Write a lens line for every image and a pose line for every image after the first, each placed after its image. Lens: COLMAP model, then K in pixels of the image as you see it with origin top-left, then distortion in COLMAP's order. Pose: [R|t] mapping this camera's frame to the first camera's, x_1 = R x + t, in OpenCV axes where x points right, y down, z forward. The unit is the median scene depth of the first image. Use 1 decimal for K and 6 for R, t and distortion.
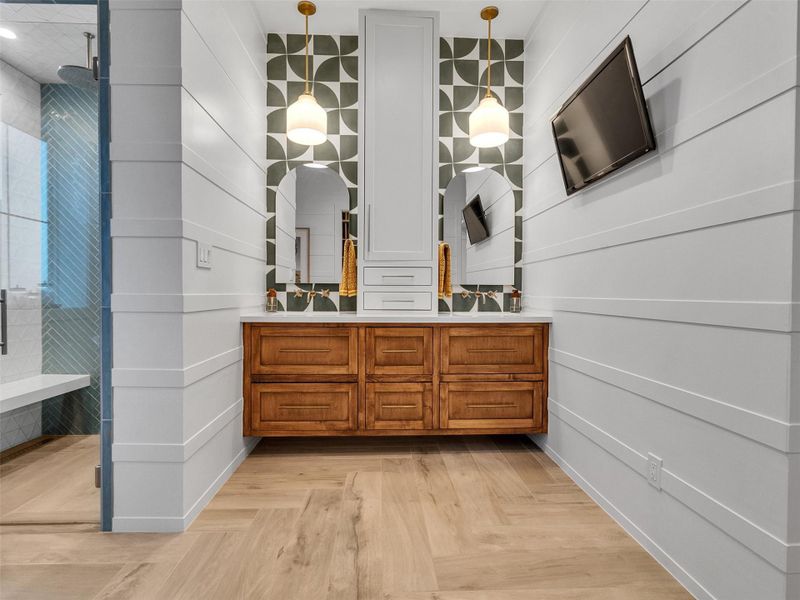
lens RADIAL K [[402.4, 0, 397.7], [0, 402.4, 299.0], [0, 0, 1]] dist [0.002027, -0.000287]
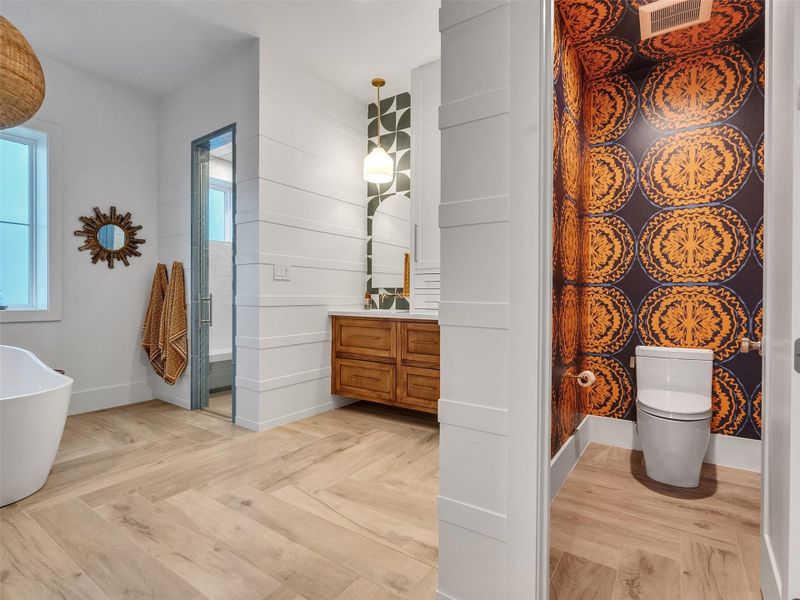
lens RADIAL K [[402.4, 0, 396.3], [0, 402.4, 298.3], [0, 0, 1]] dist [0.002027, -0.000287]
pose [[0.803897, 0.003948, -0.594755, 0.668323], [-0.009063, 0.999943, -0.005612, 0.002299], [0.594699, 0.009902, 0.803887, -0.036730]]
